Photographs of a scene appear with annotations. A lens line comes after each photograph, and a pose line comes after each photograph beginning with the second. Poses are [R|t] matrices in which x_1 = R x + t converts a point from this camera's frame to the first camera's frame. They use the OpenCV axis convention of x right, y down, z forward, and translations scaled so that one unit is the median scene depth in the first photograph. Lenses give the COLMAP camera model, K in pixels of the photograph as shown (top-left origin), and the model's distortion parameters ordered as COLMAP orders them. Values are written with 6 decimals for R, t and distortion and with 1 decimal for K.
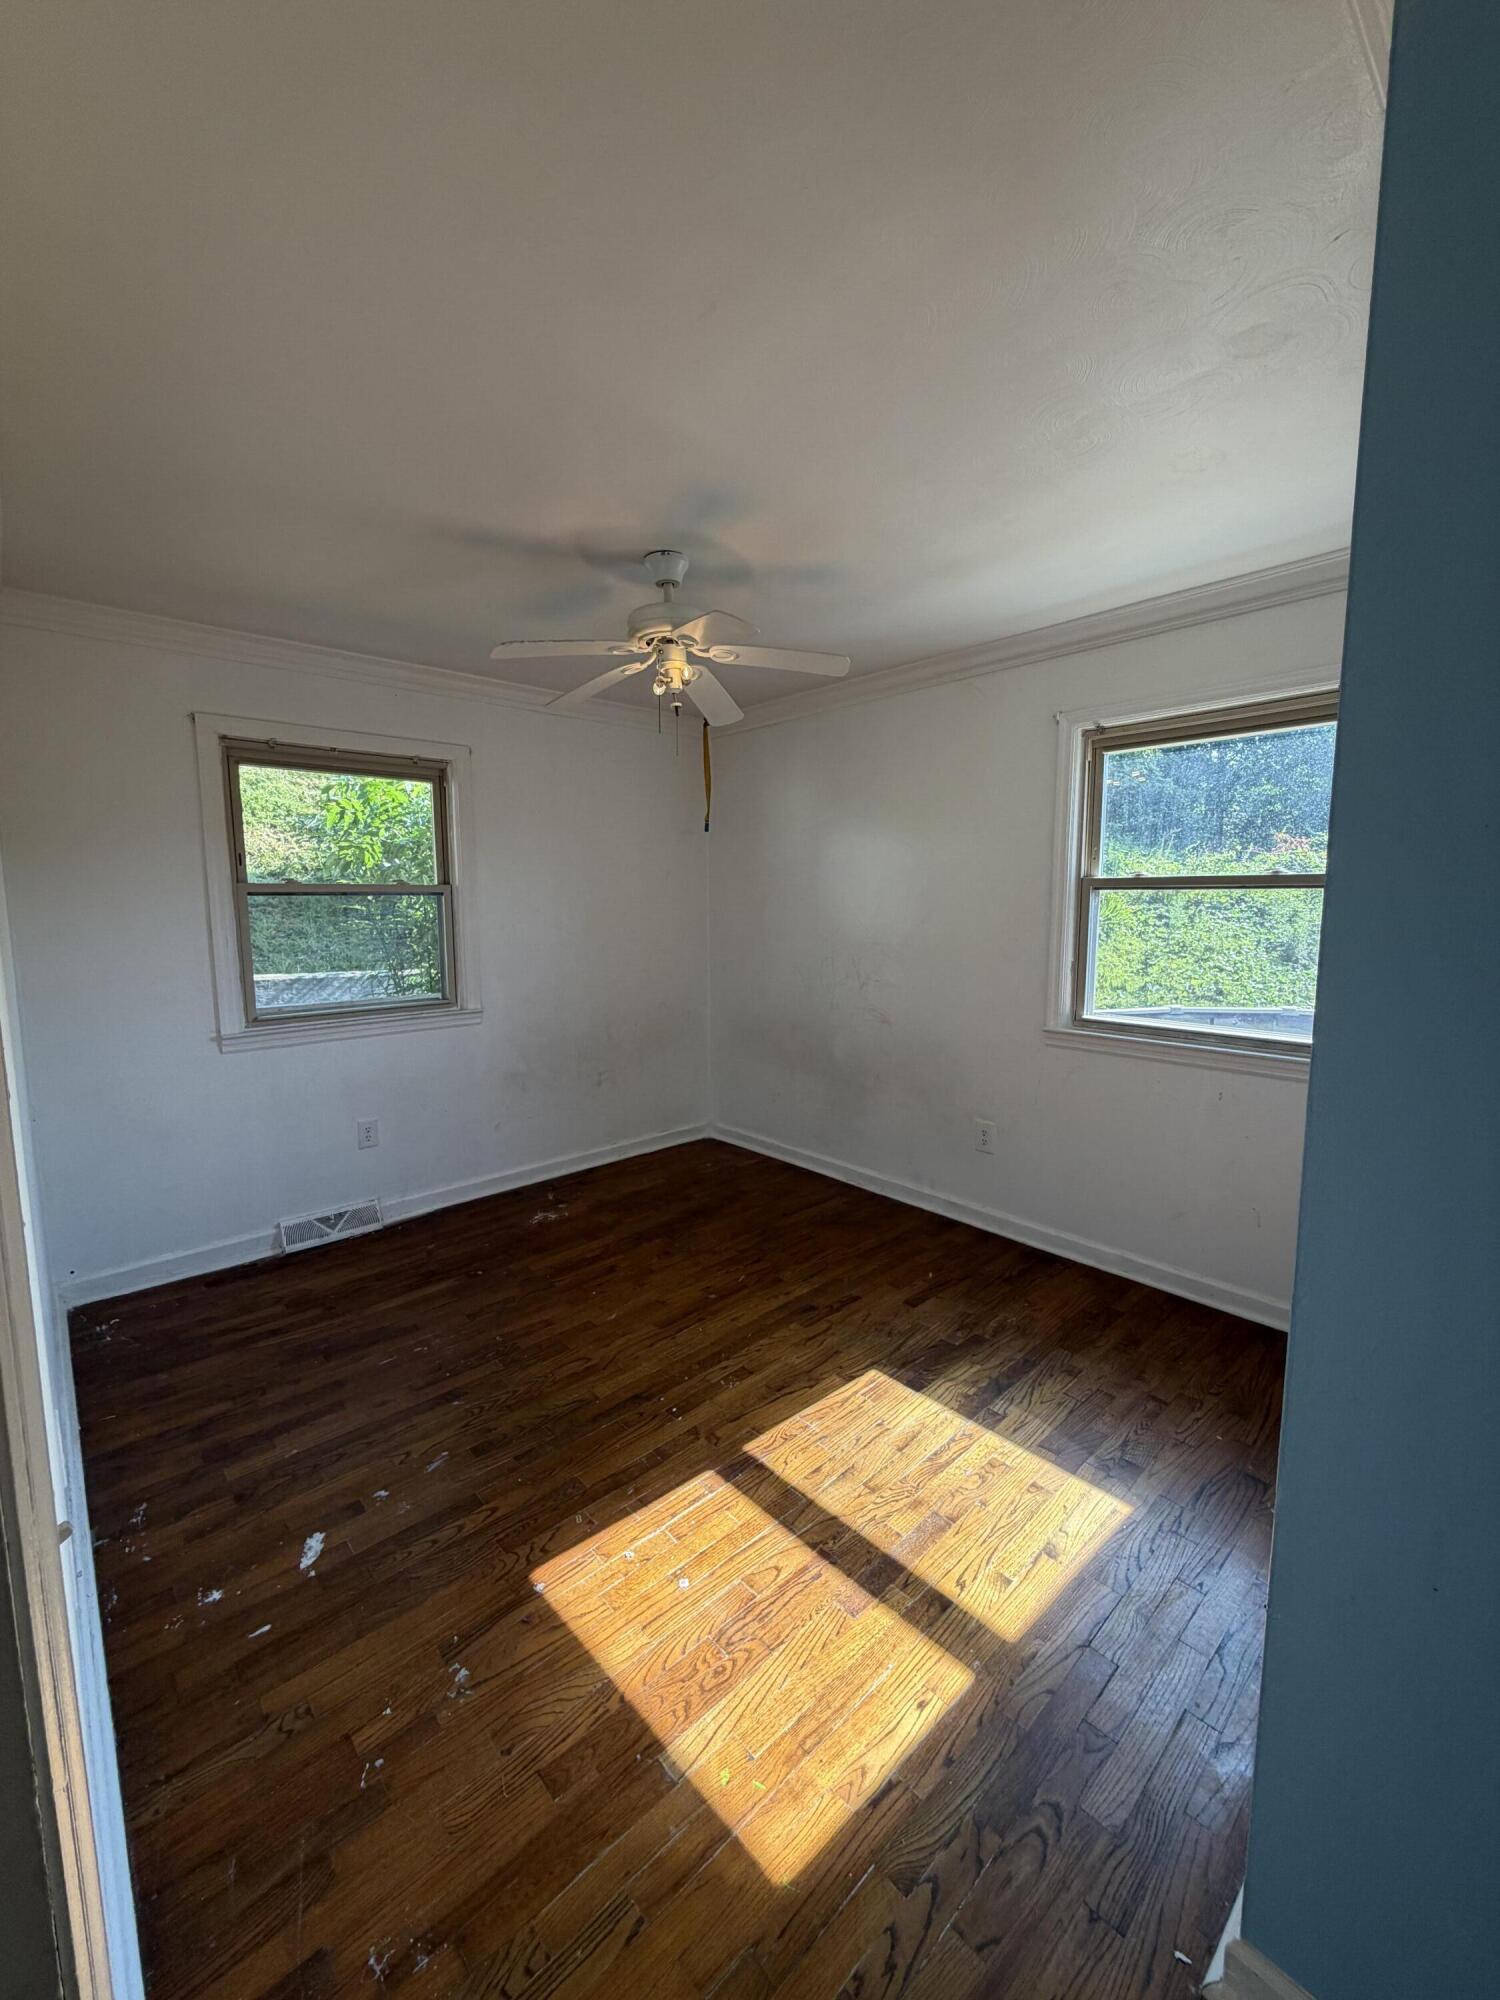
lens RADIAL K [[801.0, 0, 753.9], [0, 801.0, 995.5], [0, 0, 1]] dist [0.000646, 0.000580]
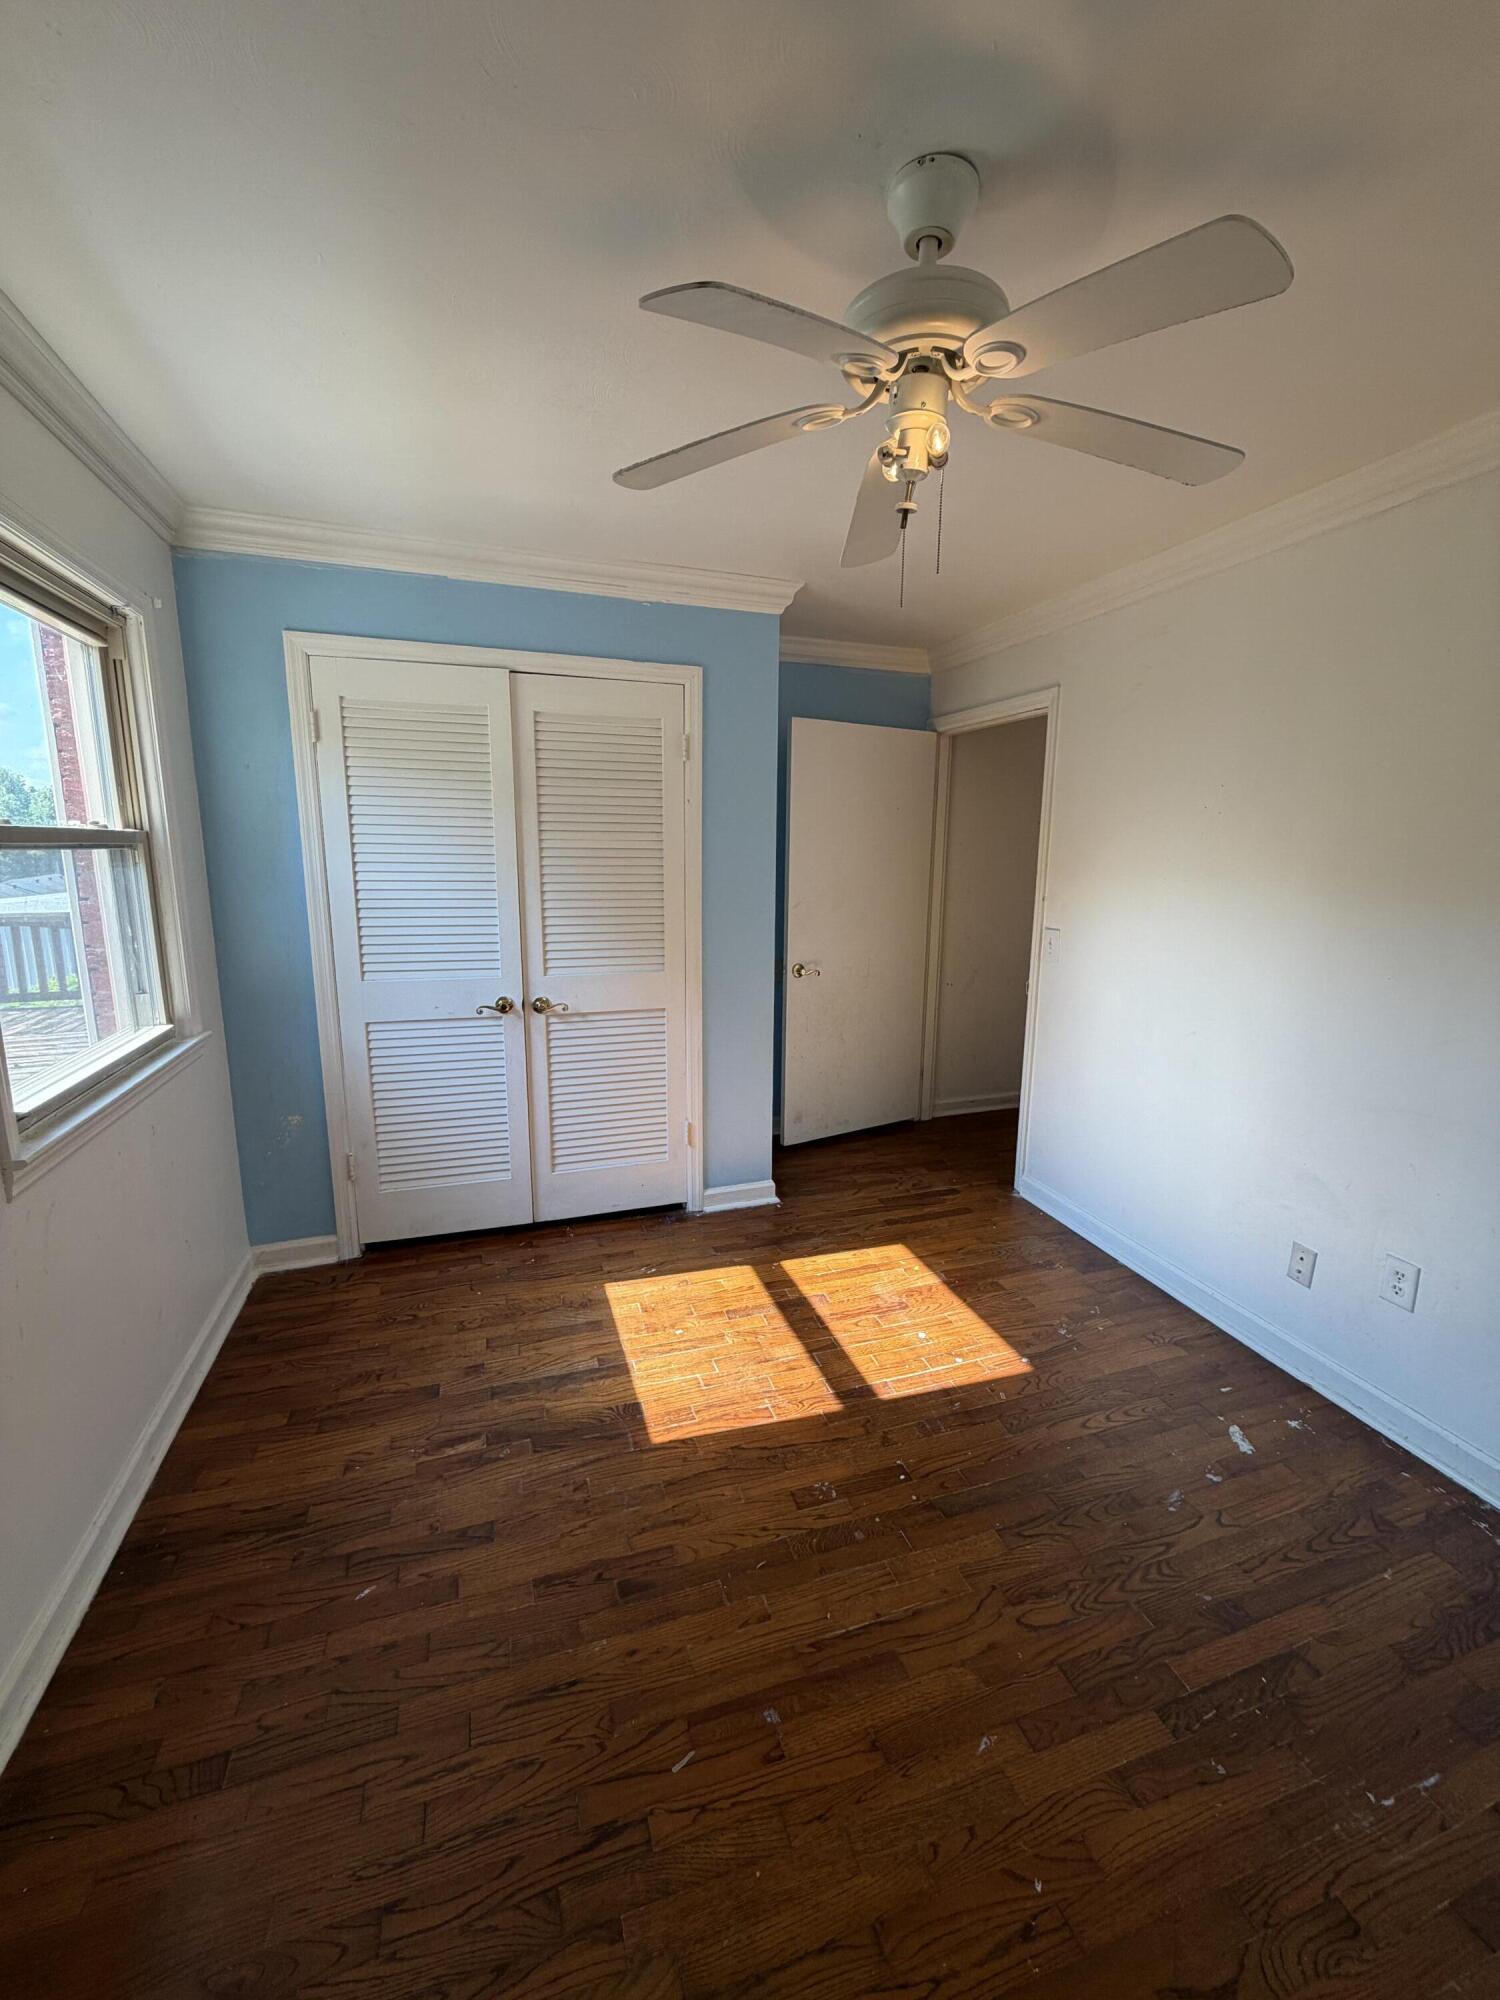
lens RADIAL K [[801.0, 0, 748.0], [0, 801.0, 997.4], [0, 0, 1]] dist [0.000646, 0.000580]
pose [[-0.912269, -0.084584, 0.400762, -0.278583], [0.042161, 0.953856, 0.297291, -0.252658], [-0.407415, 0.288106, -0.866607, 1.861605]]
